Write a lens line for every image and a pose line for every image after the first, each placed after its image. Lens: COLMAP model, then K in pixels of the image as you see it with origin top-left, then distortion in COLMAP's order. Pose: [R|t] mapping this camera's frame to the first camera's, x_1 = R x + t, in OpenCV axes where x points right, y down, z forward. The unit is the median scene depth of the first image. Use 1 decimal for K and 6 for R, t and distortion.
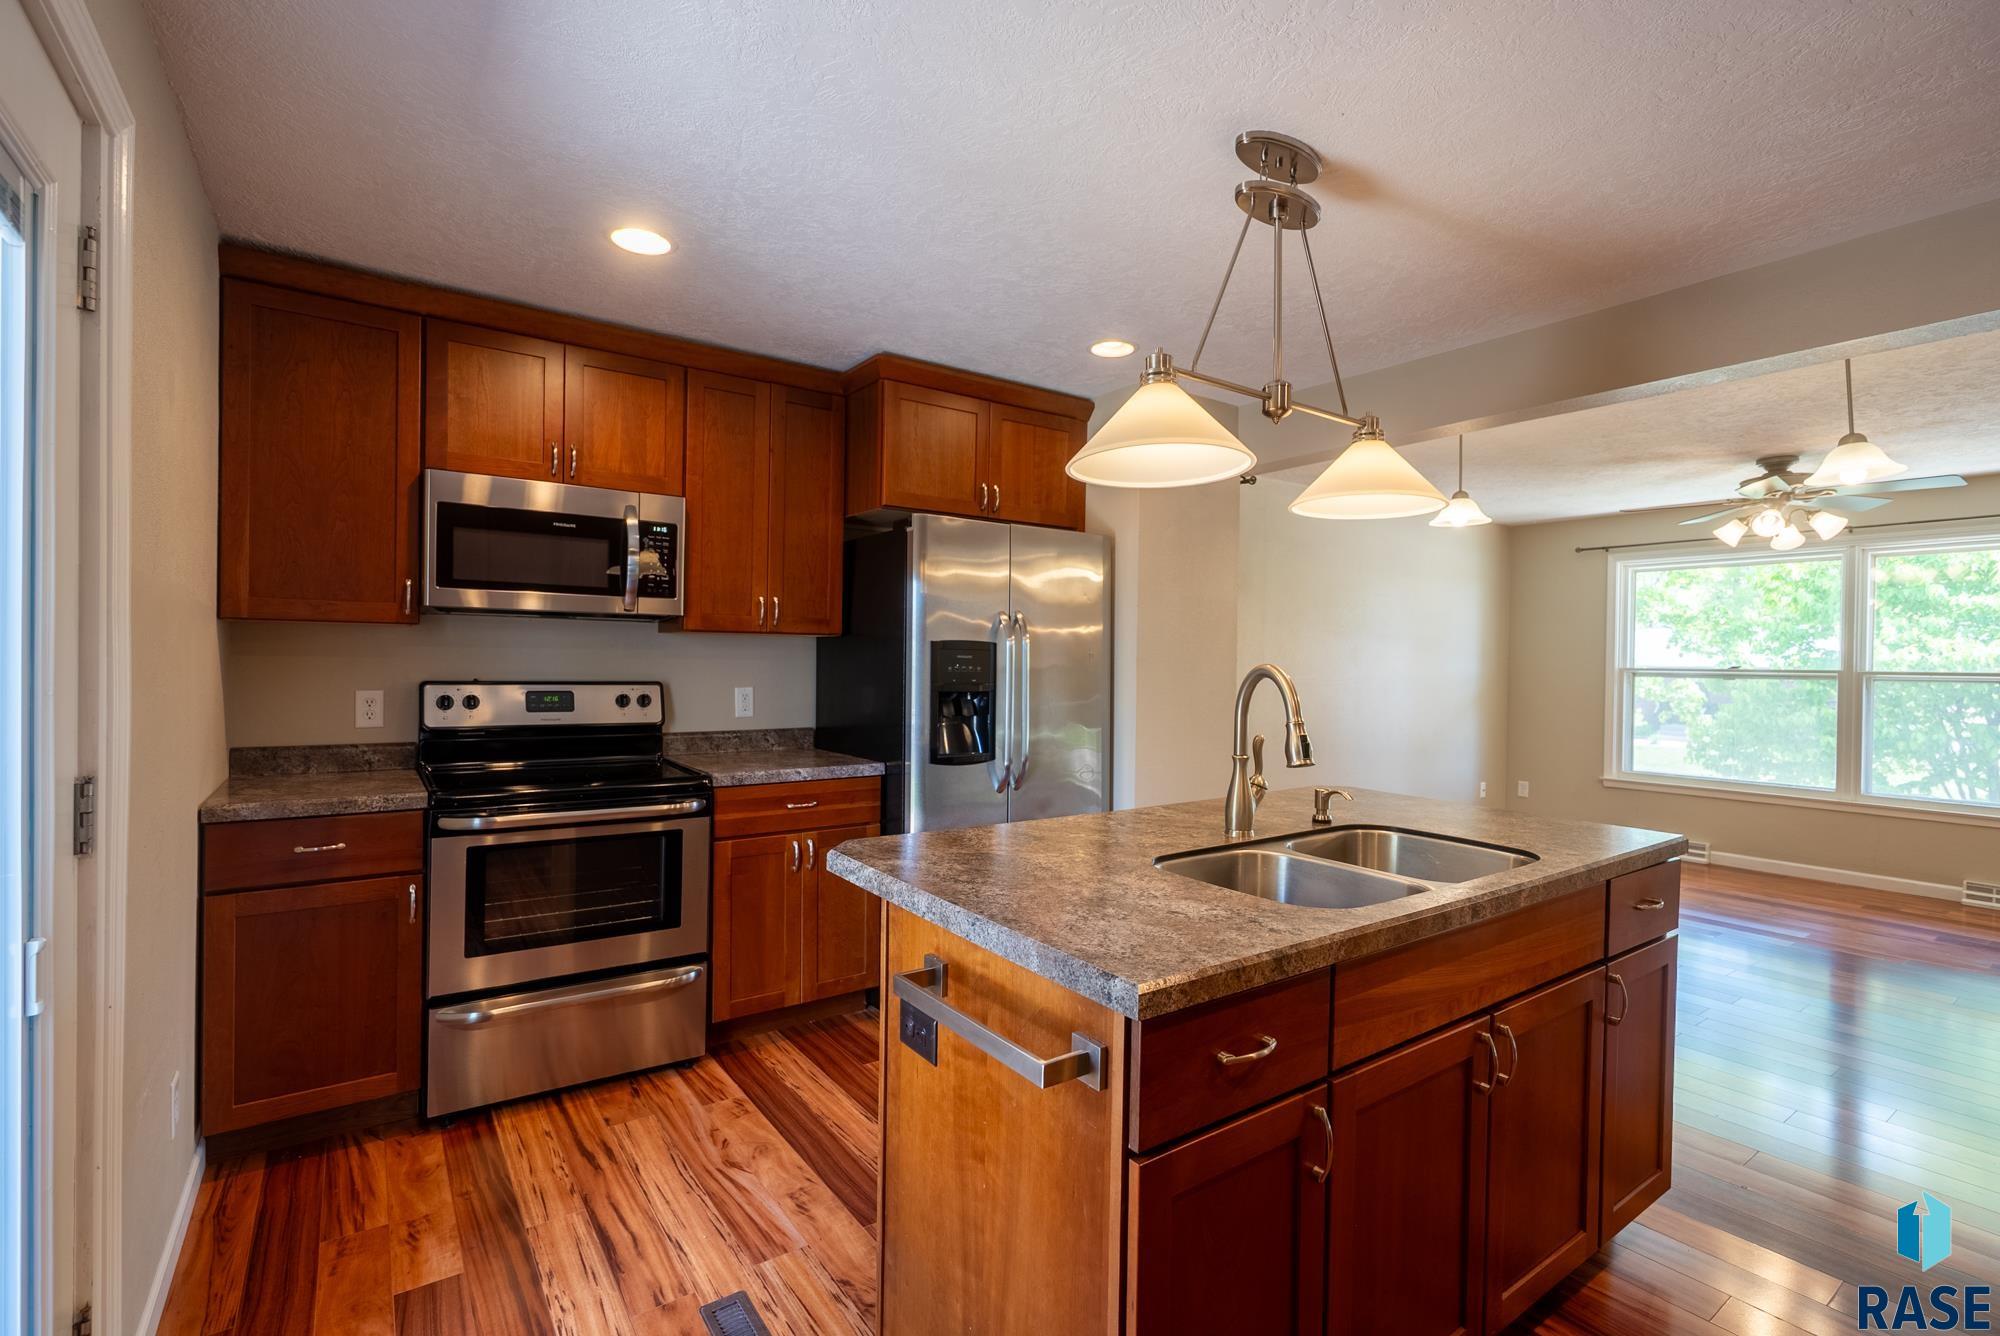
lens RADIAL K [[907.8, 0, 990.6], [0, 907.8, 673.2], [0, 0, 1]] dist [-0.004931, -0.000096]
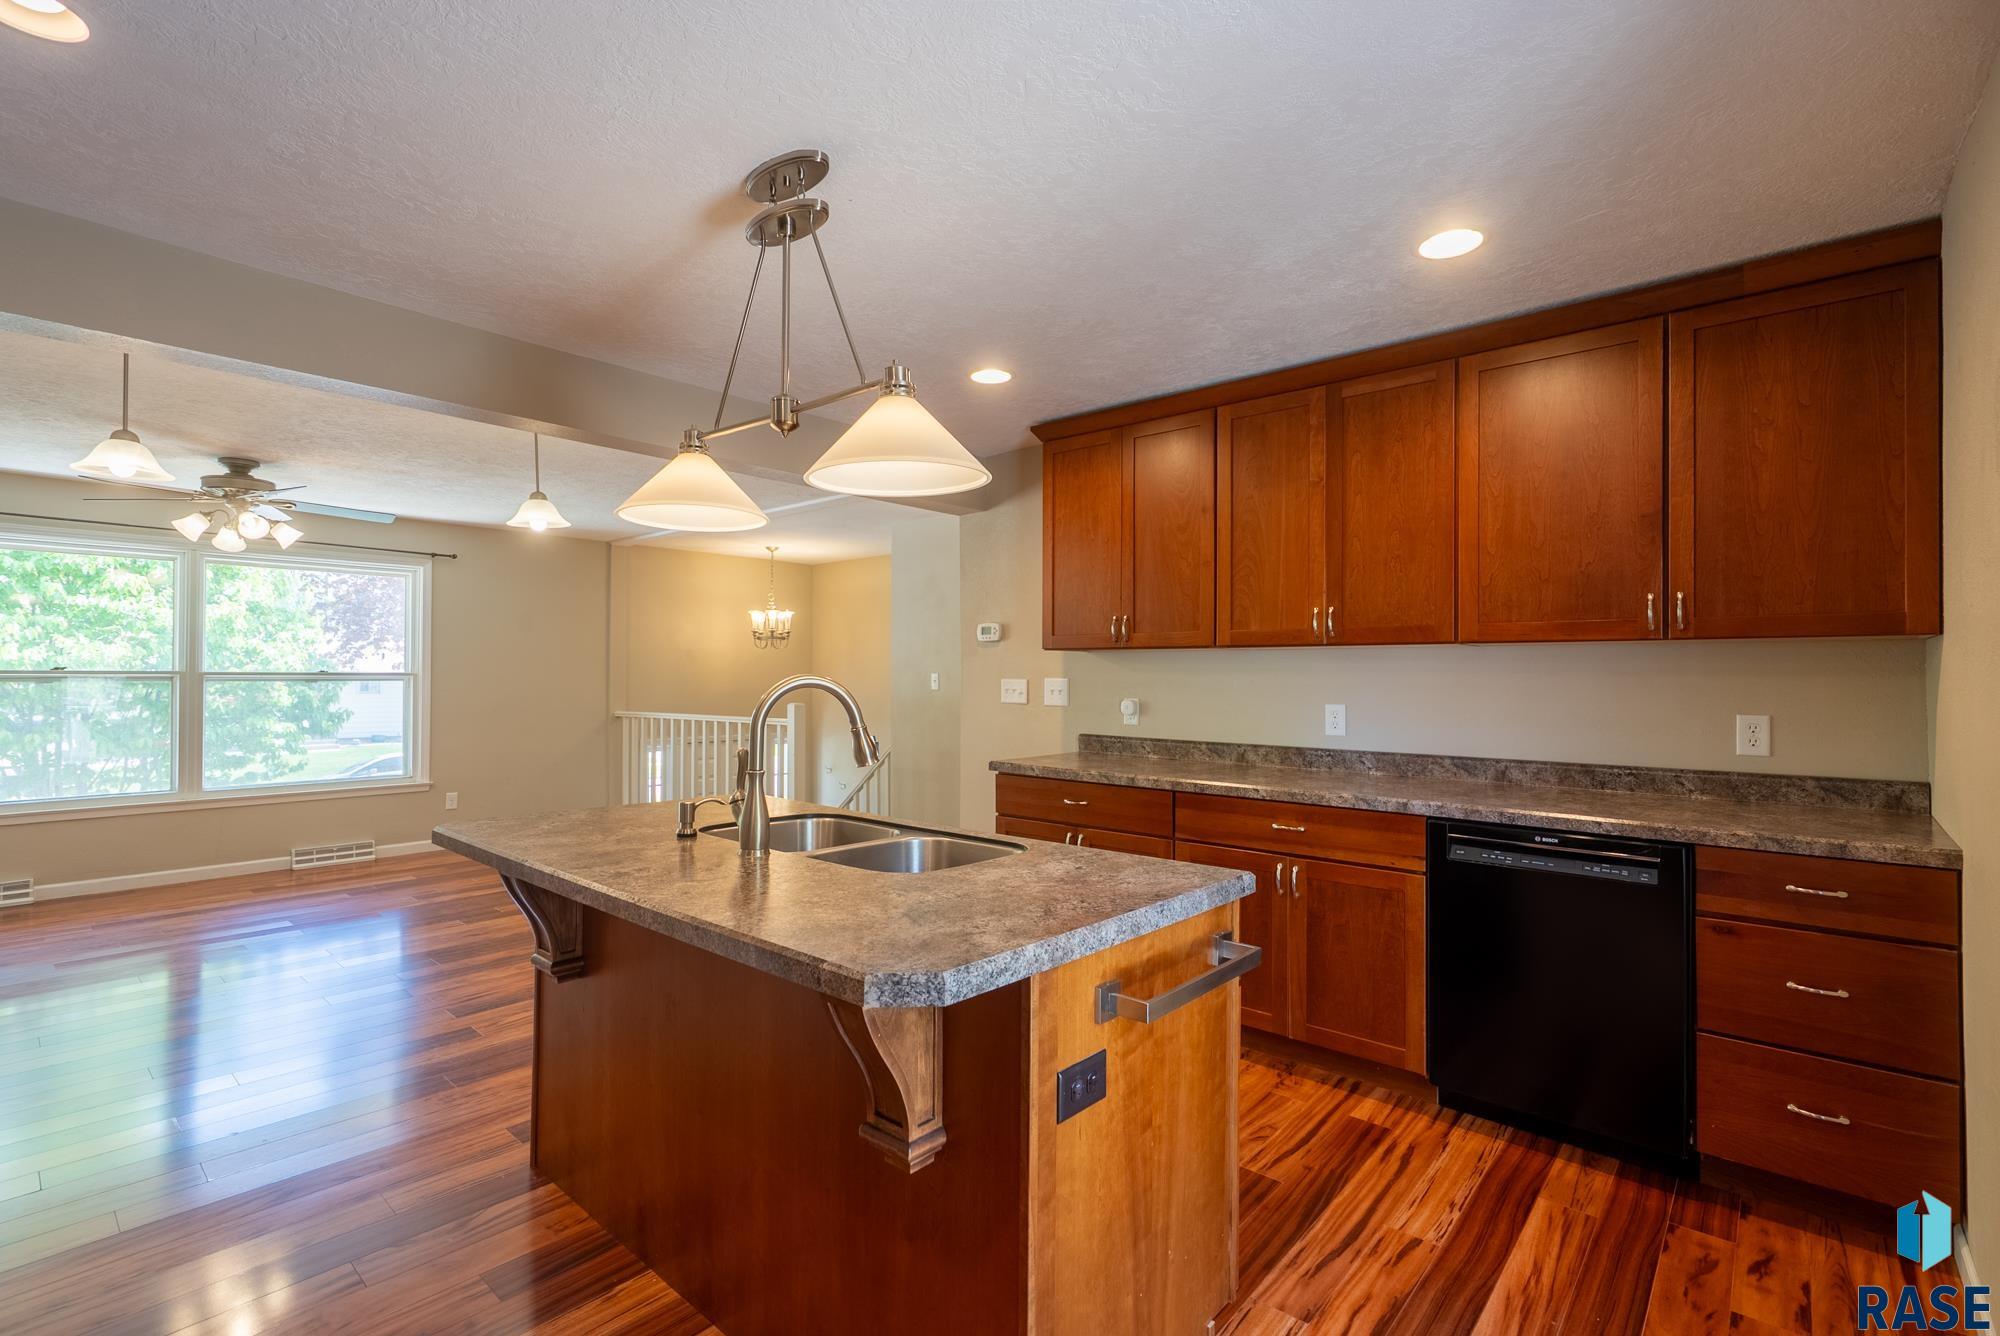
lens RADIAL K [[907.8, 0, 1003.7], [0, 907.8, 671.2], [0, 0, 1]] dist [-0.004931, -0.000096]
pose [[-0.239113, -0.008927, 0.970951, -0.279176], [0.006585, 0.999920, 0.010815, -0.008675], [-0.970969, 0.008980, -0.239035, 0.384291]]
